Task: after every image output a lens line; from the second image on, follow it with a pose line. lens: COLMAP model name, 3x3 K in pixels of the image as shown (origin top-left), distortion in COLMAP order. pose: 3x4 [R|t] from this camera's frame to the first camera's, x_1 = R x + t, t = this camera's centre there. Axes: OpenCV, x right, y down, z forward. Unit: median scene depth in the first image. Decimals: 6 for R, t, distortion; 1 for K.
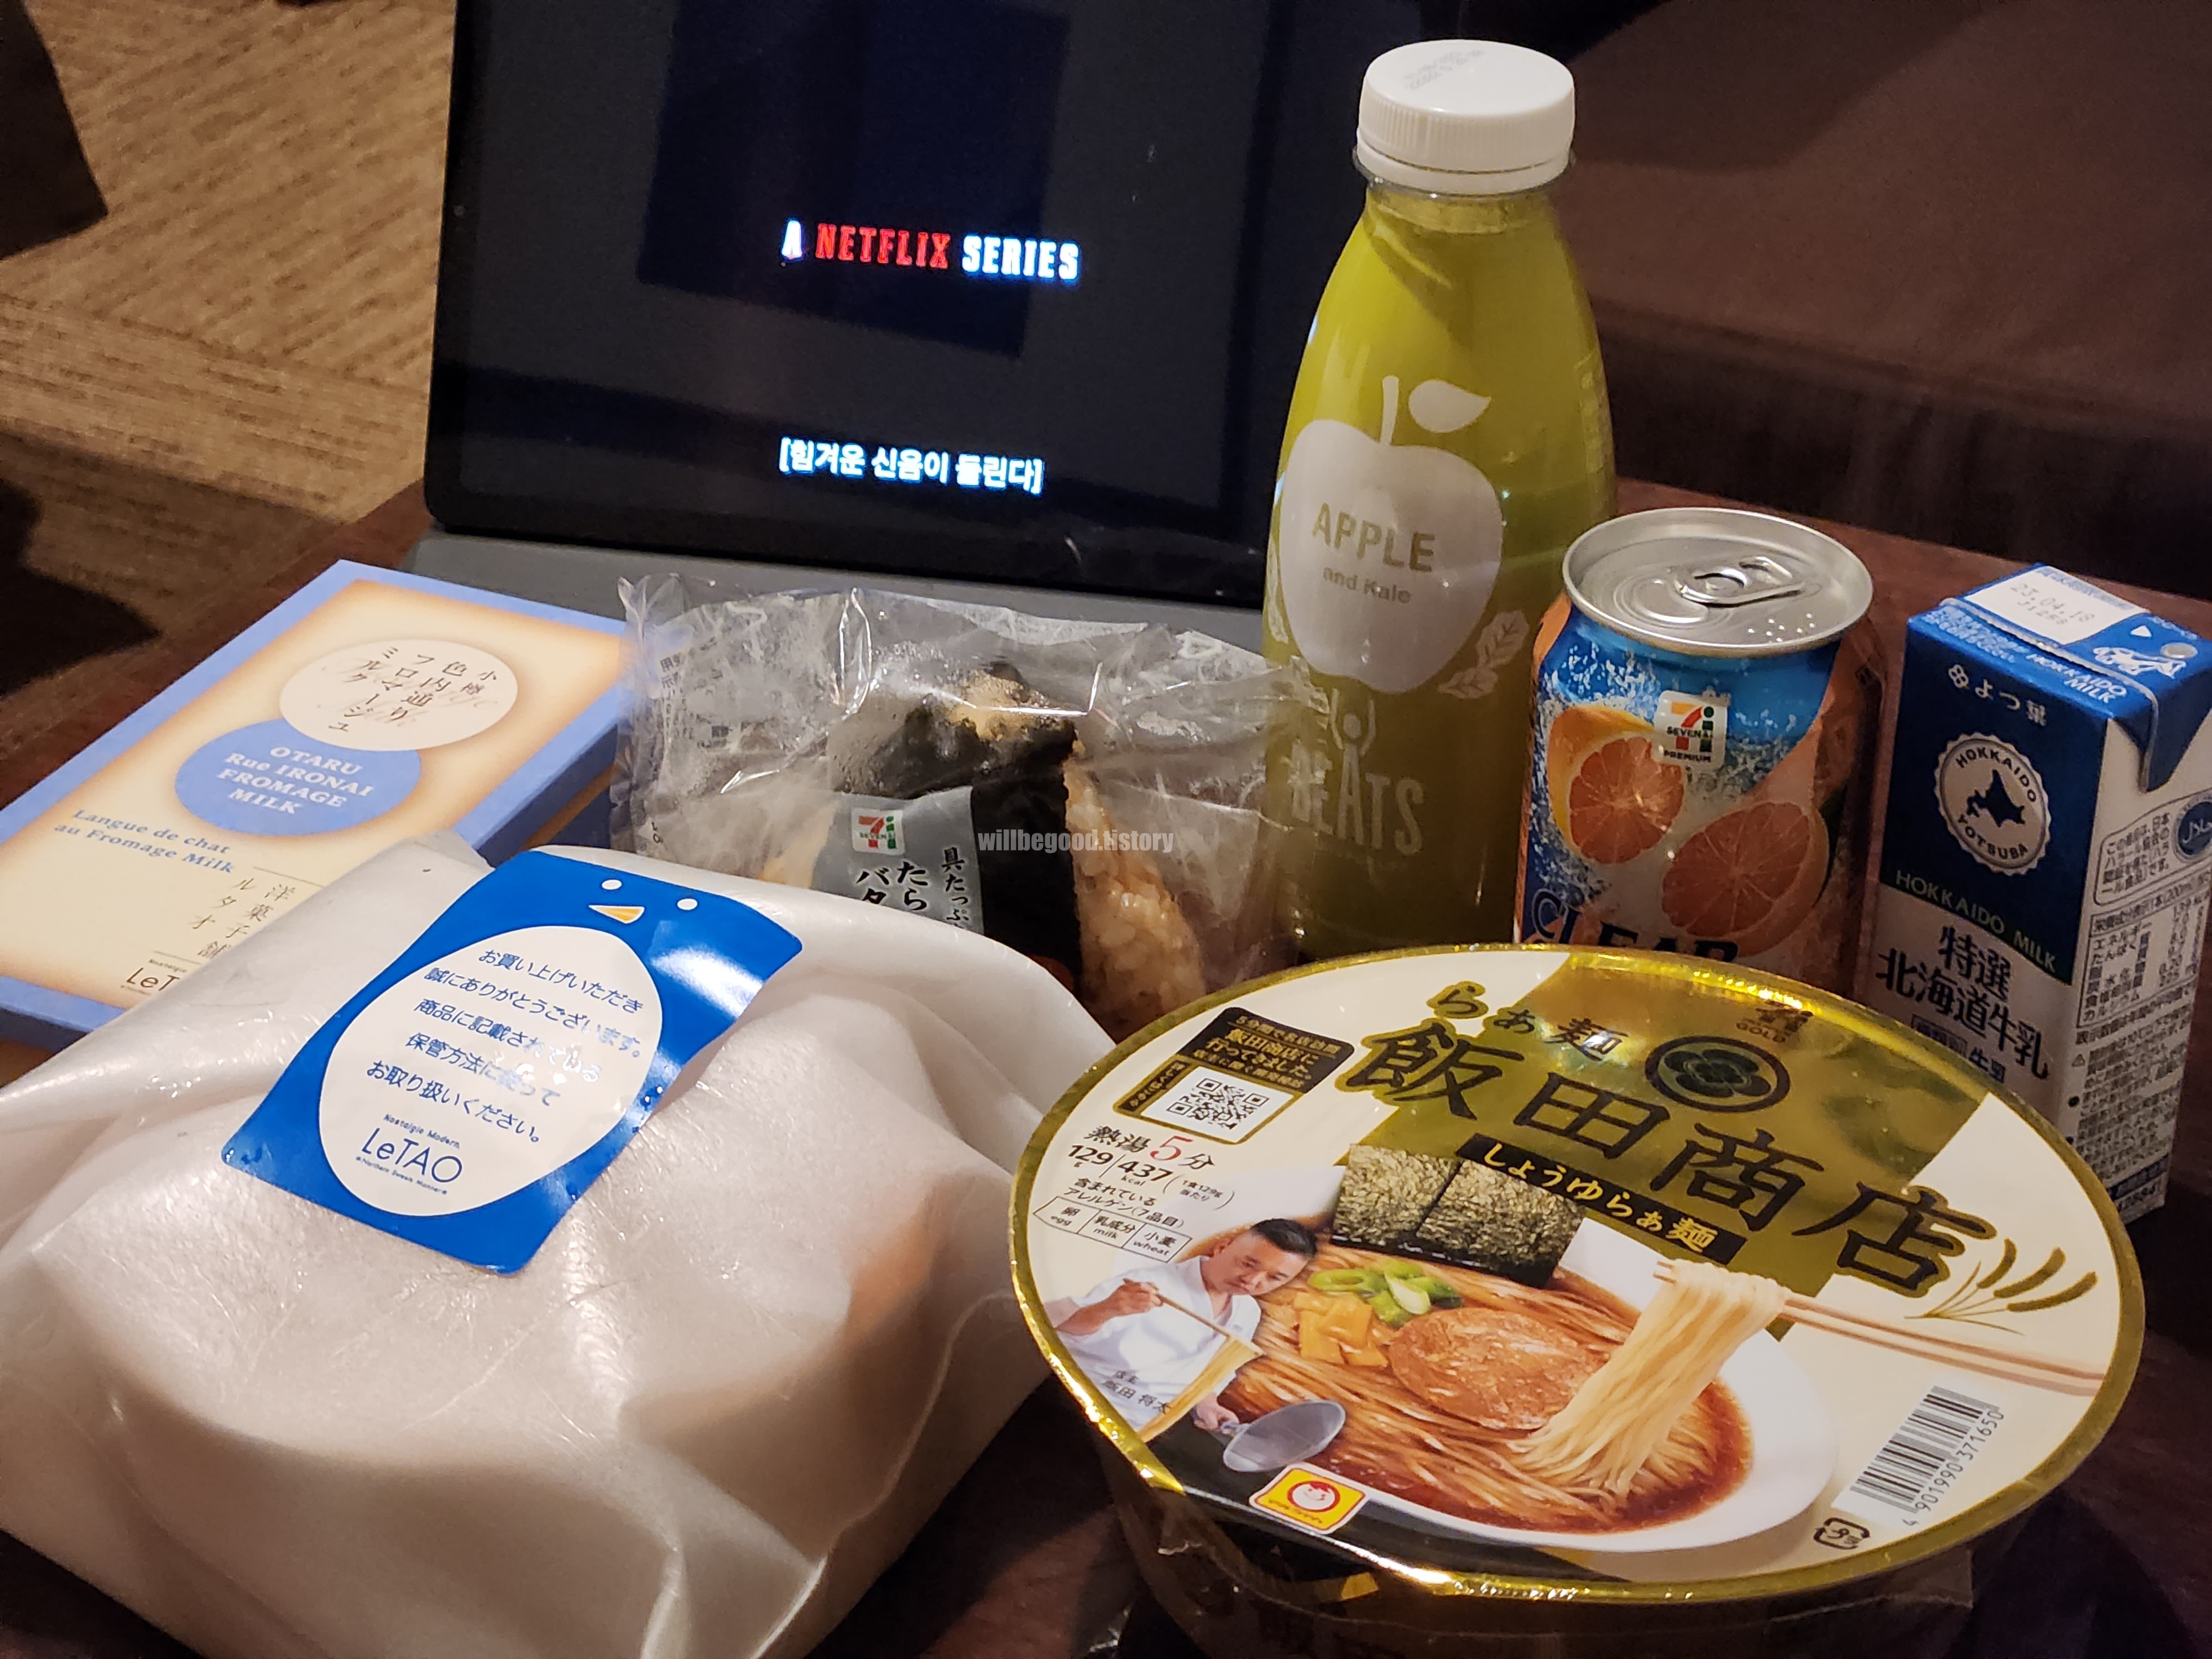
lens RADIAL K [[4423.4, 0, 1106.0], [0, 4423.4, 829.5], [0, 0, 1]] dist [-0.500024, 6.768038]
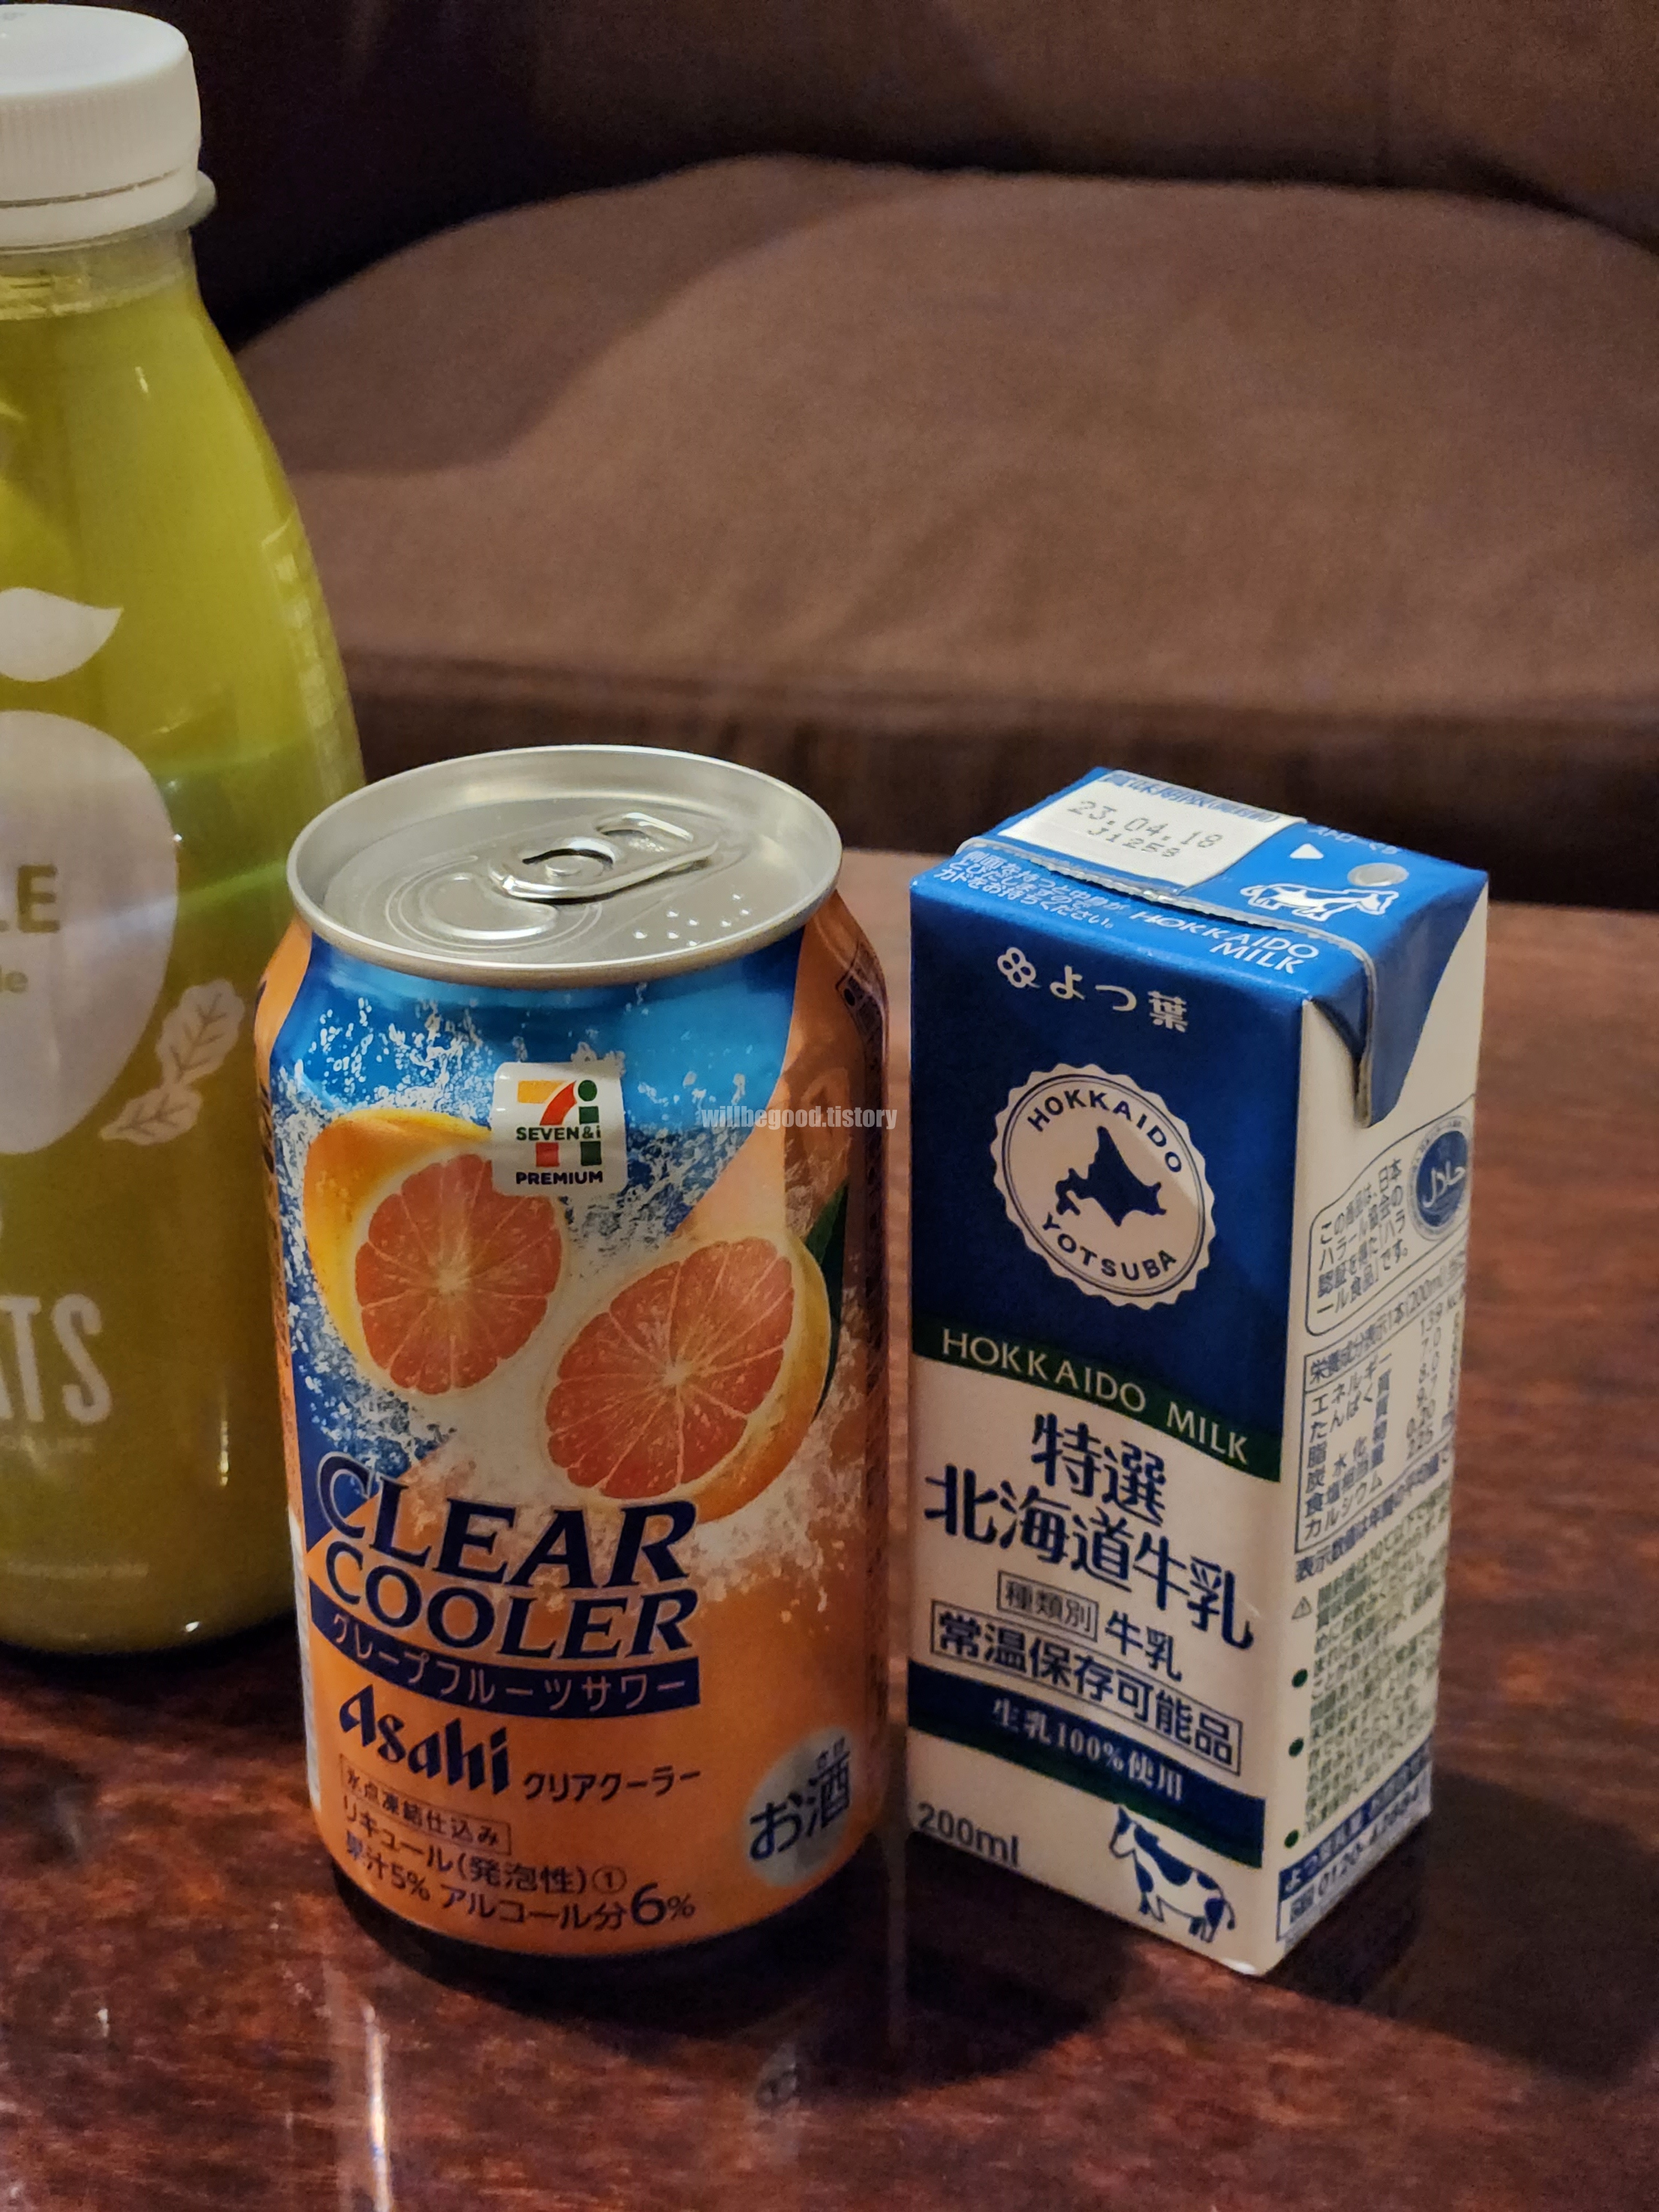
lens RADIAL K [[4394.9, 0, 896.1], [0, 4394.9, 1102.4], [0, 0, 1]] dist [-1.052371, 16.201219]
pose [[0.961802, -0.134306, 0.238533, 0.044082], [0.146898, 0.988506, -0.035736, -0.000424], [-0.230992, 0.069411, 0.970477, 0.457838]]
